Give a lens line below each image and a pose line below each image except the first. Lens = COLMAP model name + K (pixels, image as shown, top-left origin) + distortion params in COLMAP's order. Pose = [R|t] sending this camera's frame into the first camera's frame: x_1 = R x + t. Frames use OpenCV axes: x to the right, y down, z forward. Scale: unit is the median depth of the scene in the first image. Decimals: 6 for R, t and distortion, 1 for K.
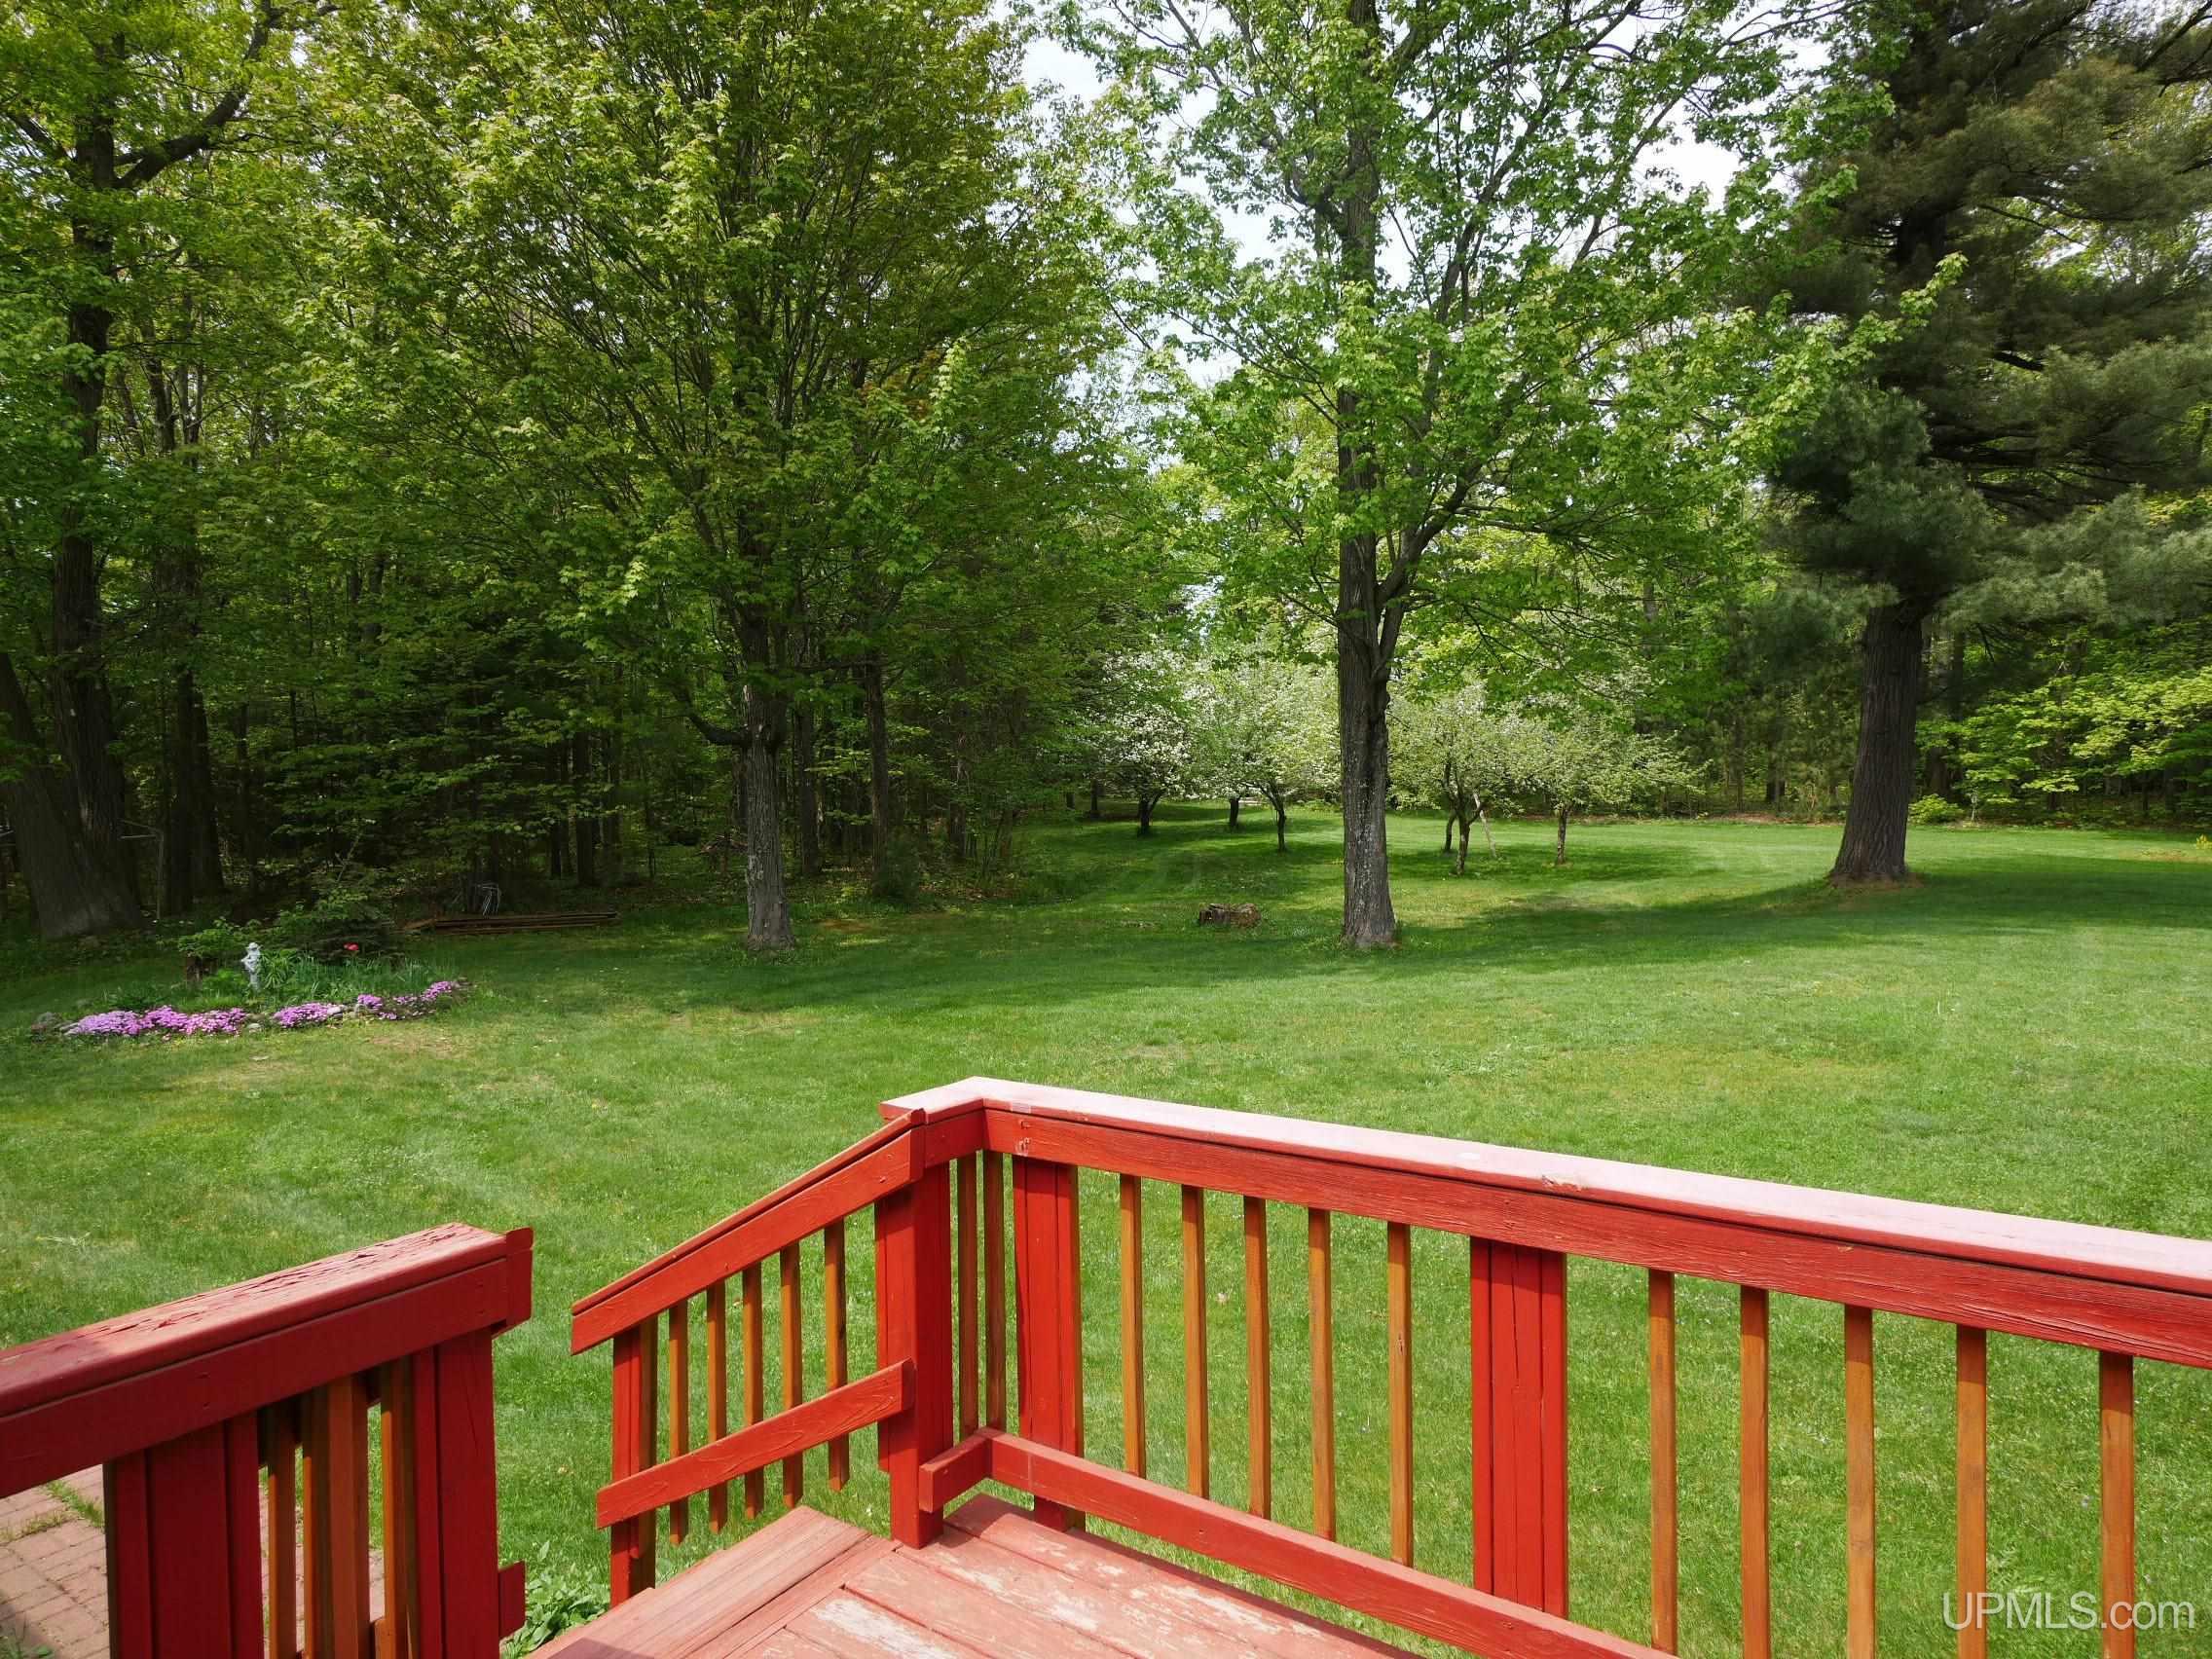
lens RADIAL K [[1288.7, 0, 1103.4], [0, 1288.7, 832.5], [0, 0, 1]] dist [-0.004293, -0.001044]
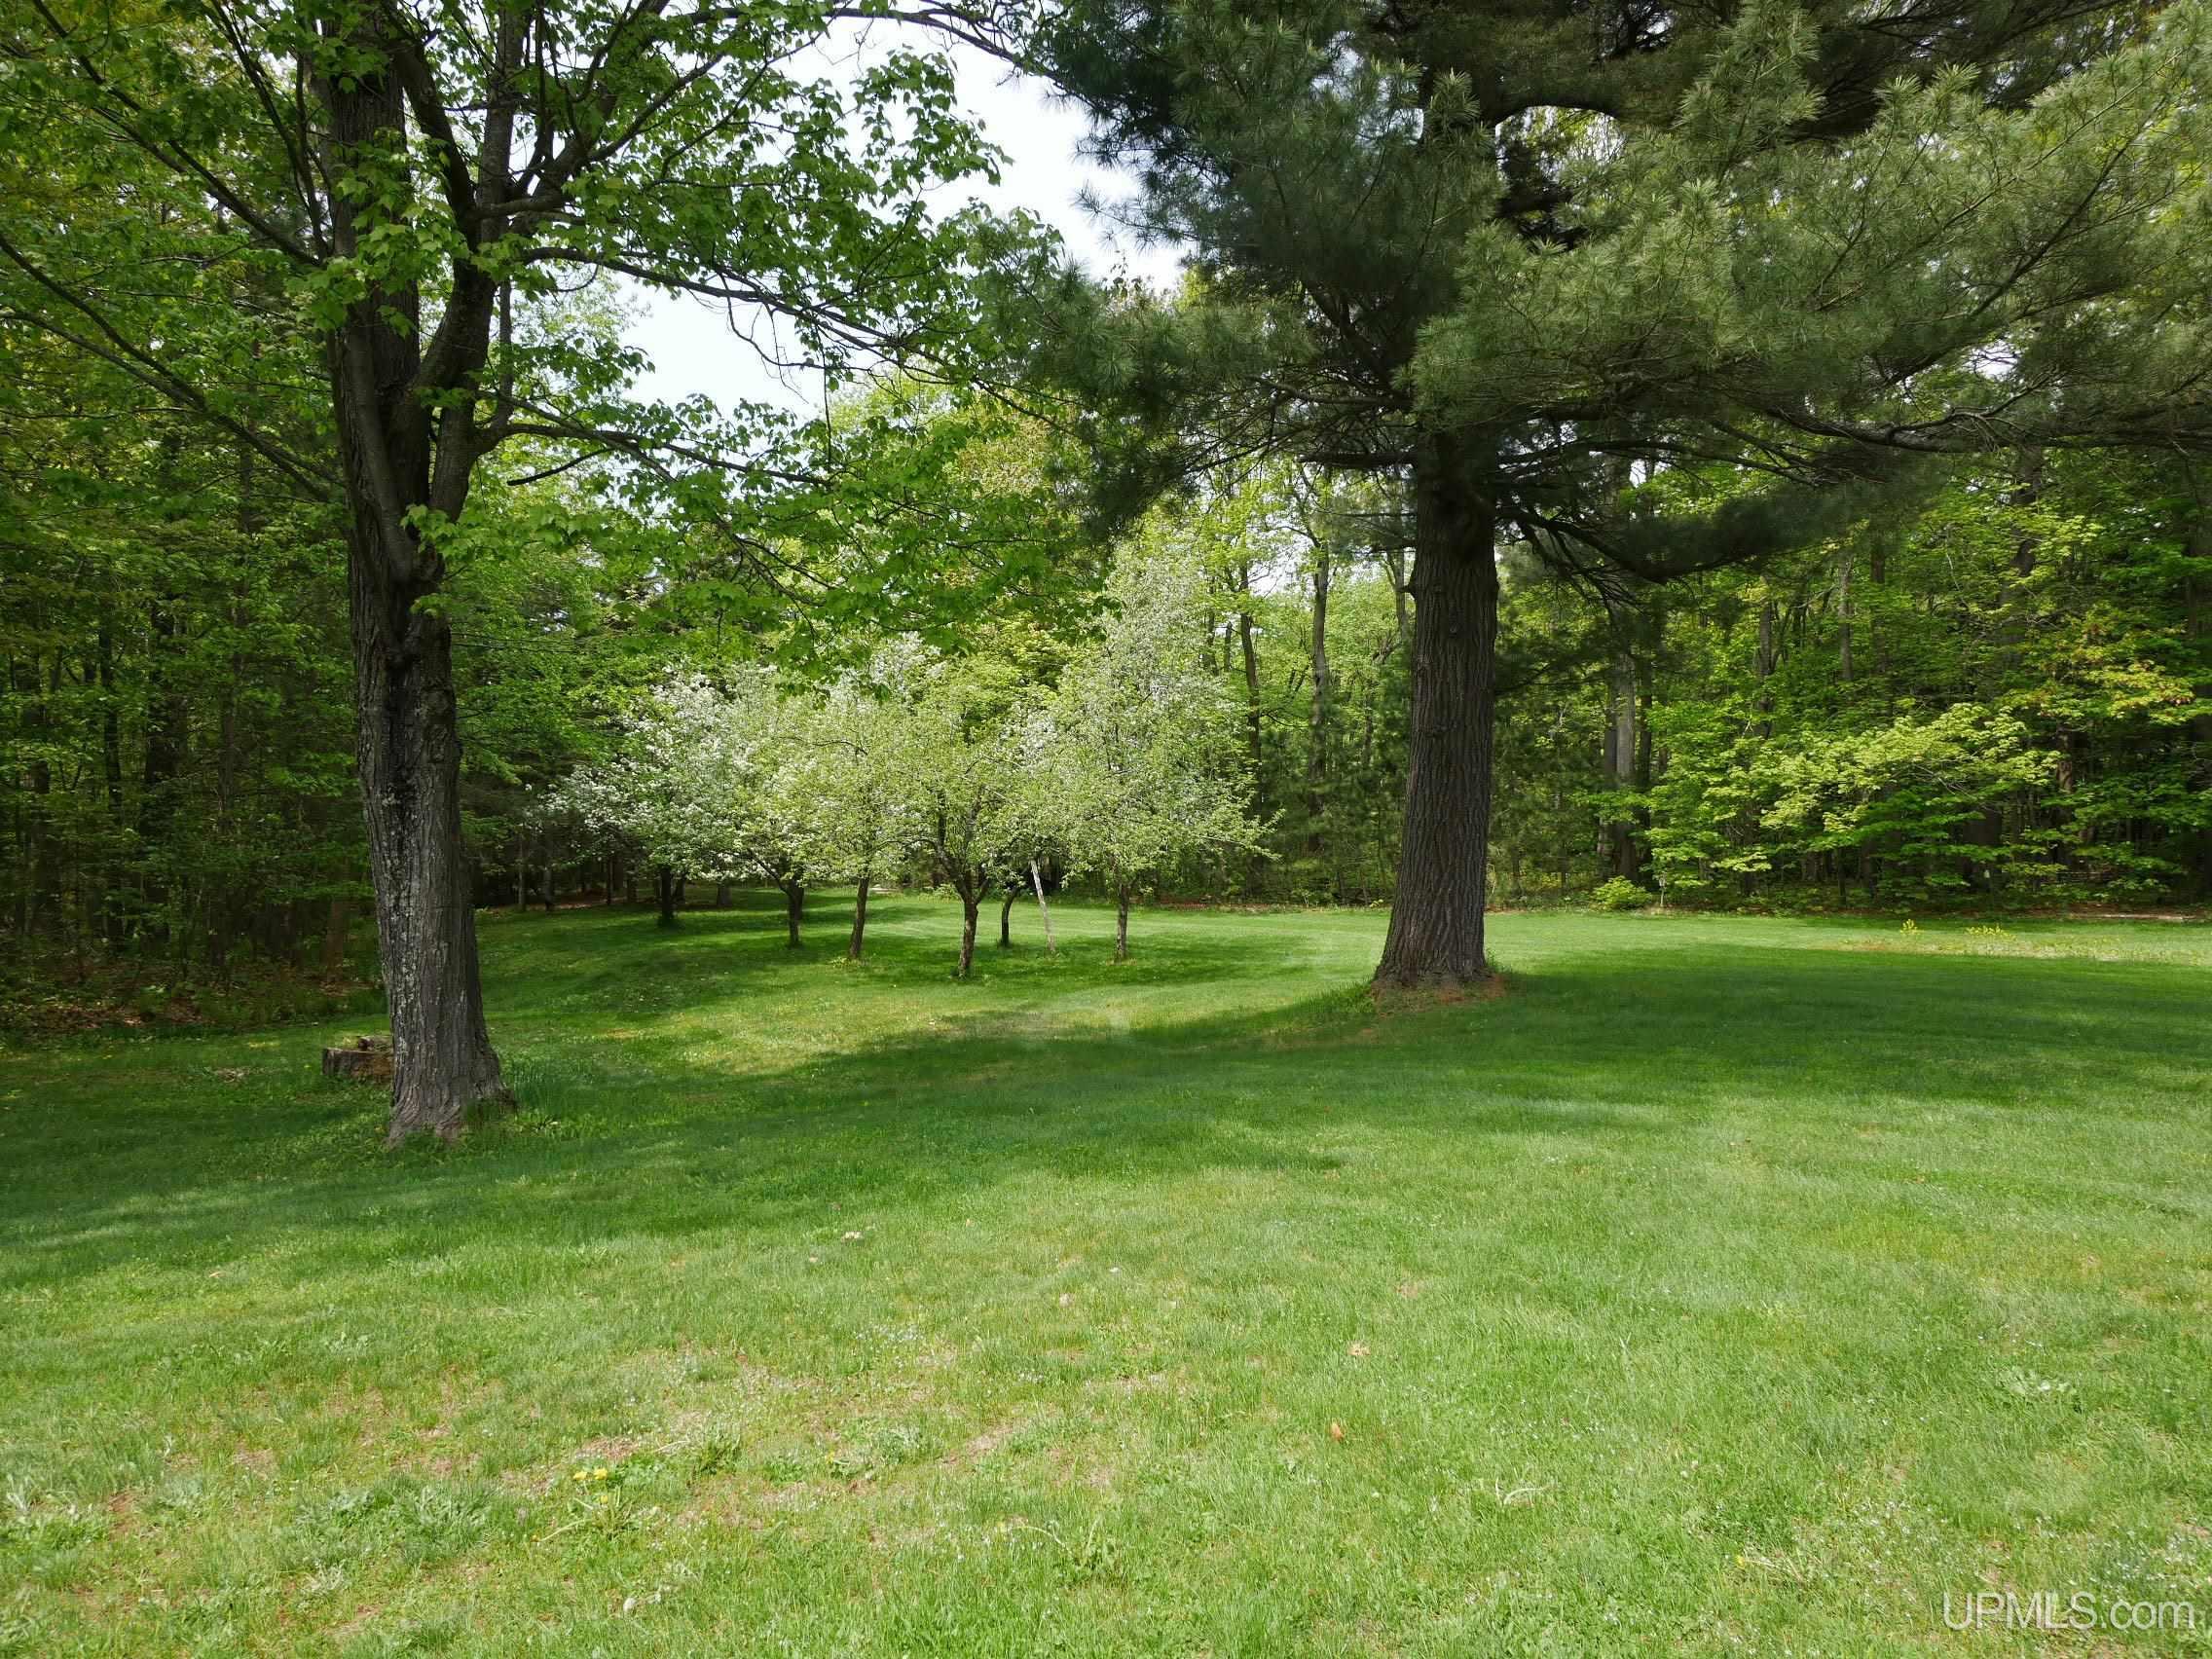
lens RADIAL K [[1288.7, 0, 1103.4], [0, 1288.7, 832.5], [0, 0, 1]] dist [-0.004293, -0.001044]
pose [[0.987092, 0.009787, 0.159854, 0.368799], [0.002510, 0.997063, -0.076546, 0.012943], [-0.160134, 0.075959, 0.984168, 0.456989]]
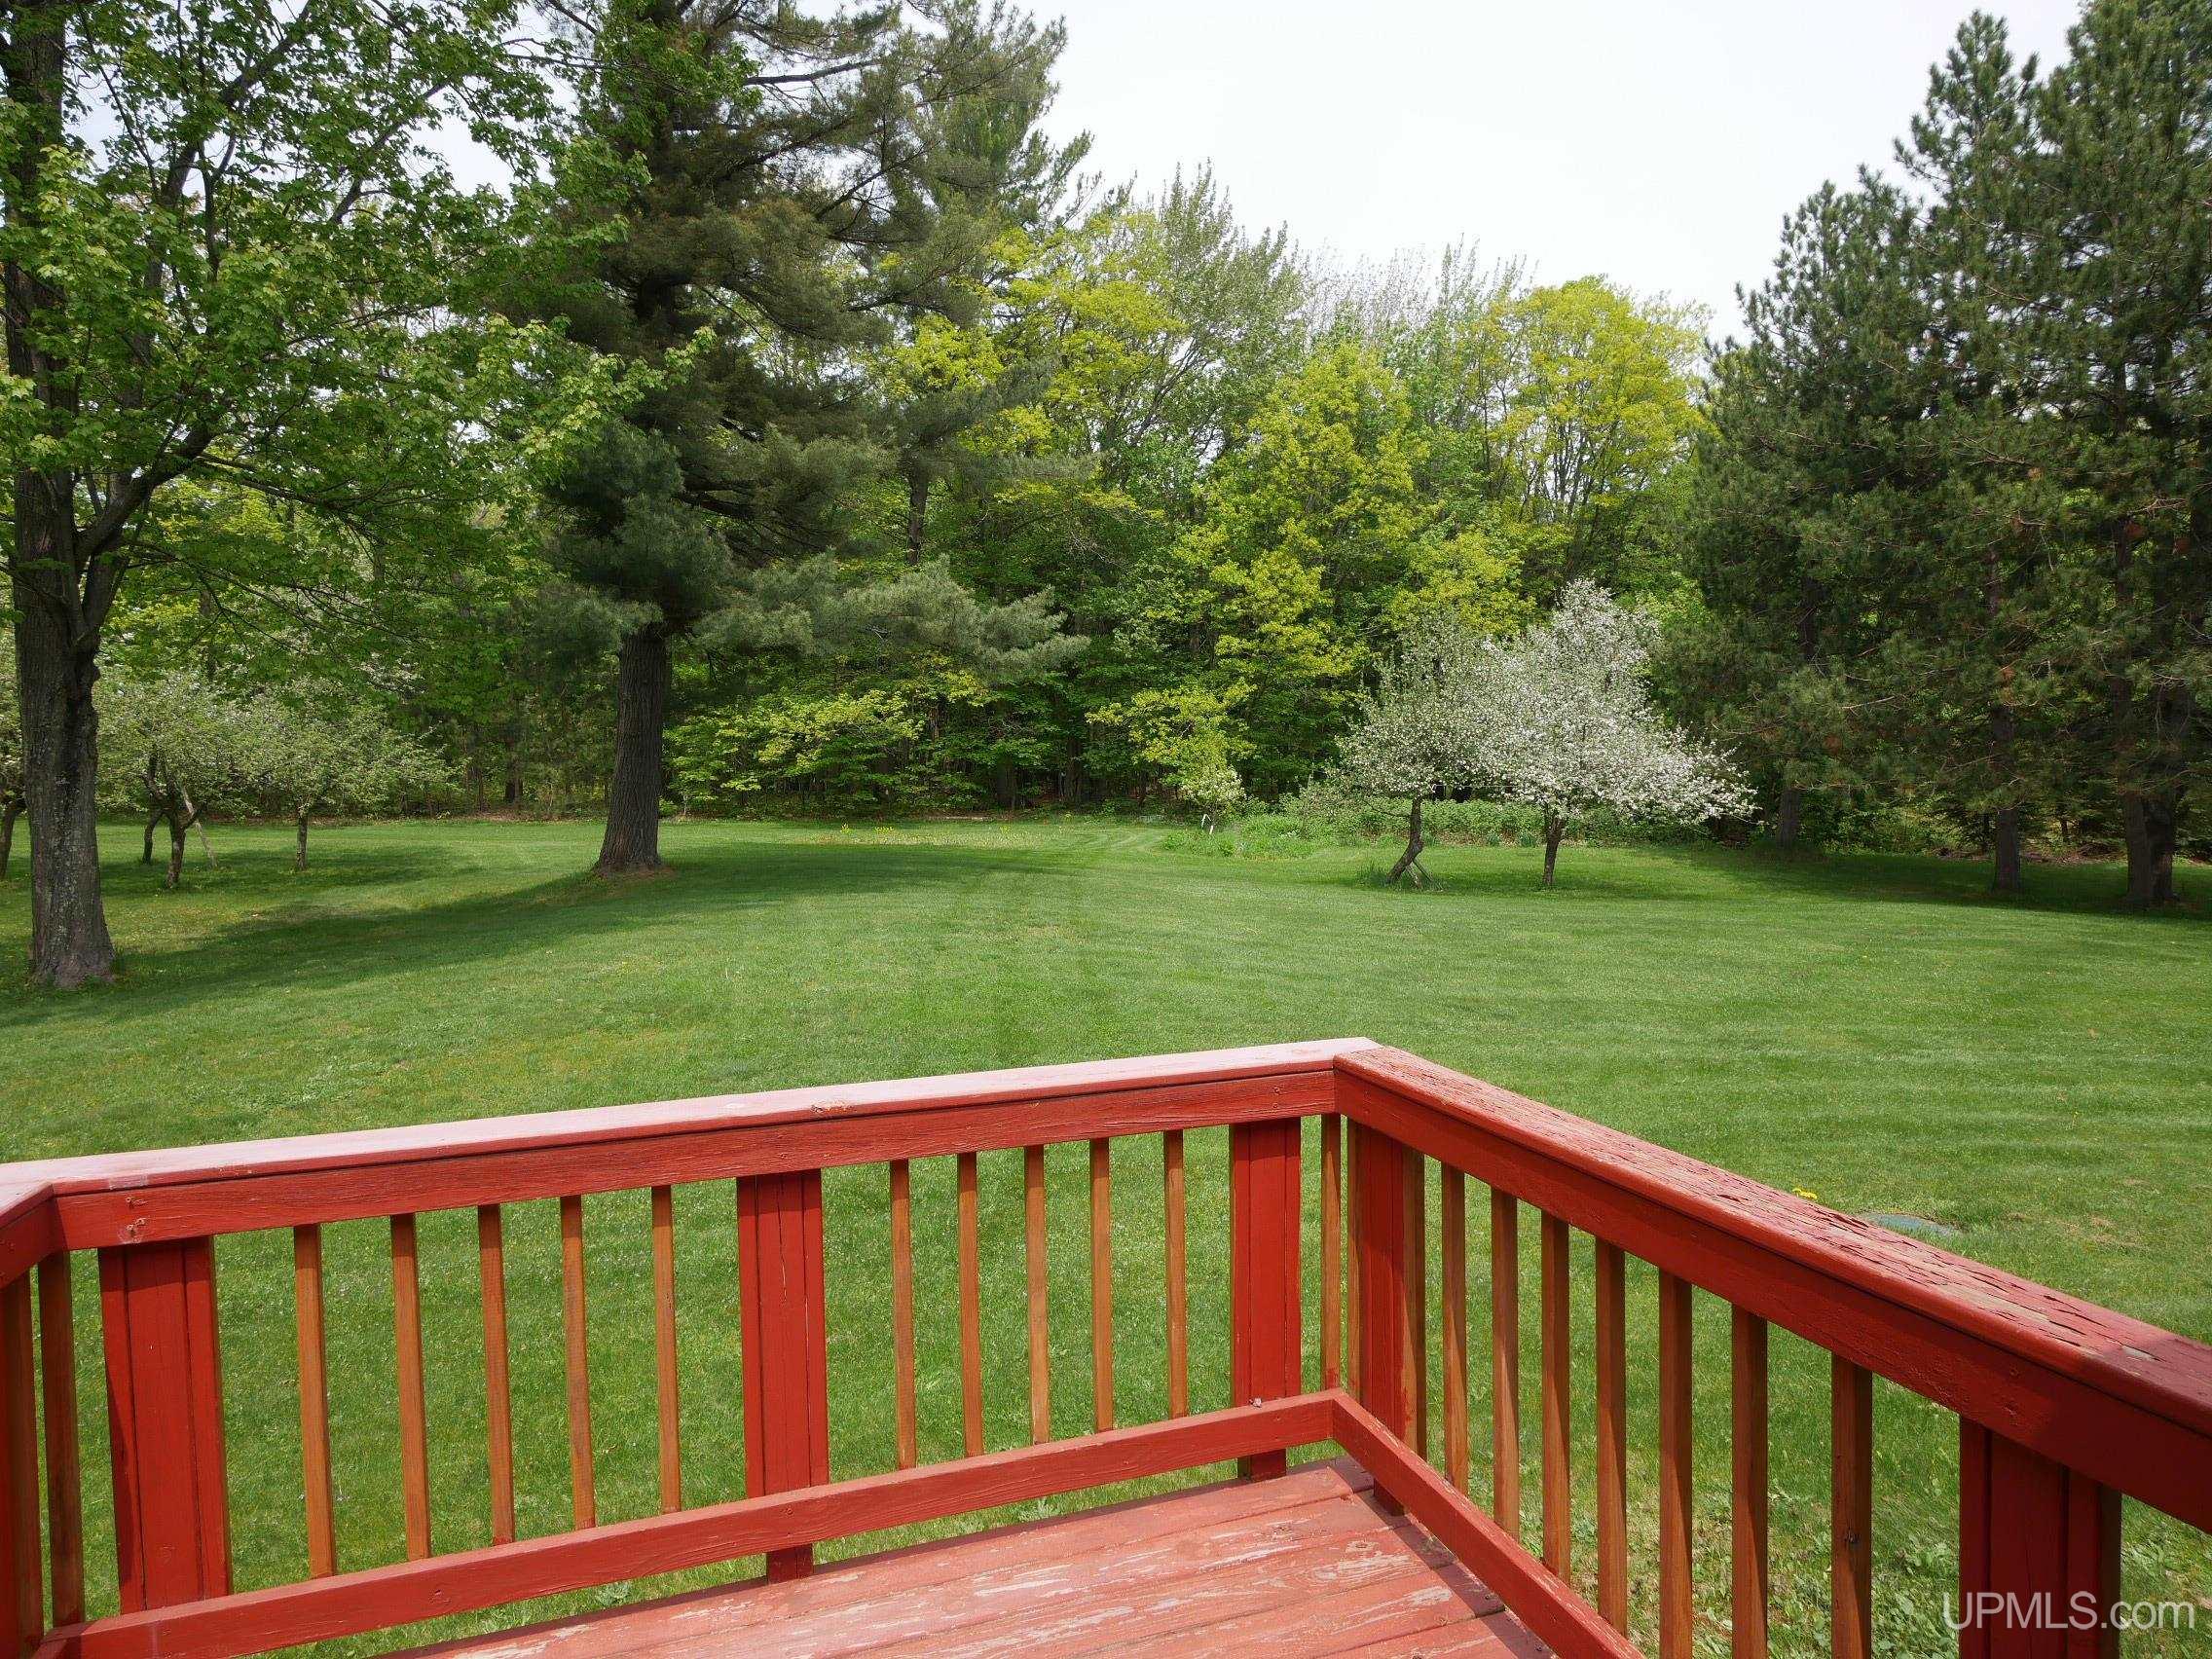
lens RADIAL K [[1288.7, 0, 1103.4], [0, 1288.7, 832.5], [0, 0, 1]] dist [-0.004293, -0.001044]
pose [[0.602310, -0.026928, 0.797808, -0.042266], [0.027073, 0.999545, 0.013298, 0.001575], [-0.797803, 0.013589, 0.602765, 0.009686]]
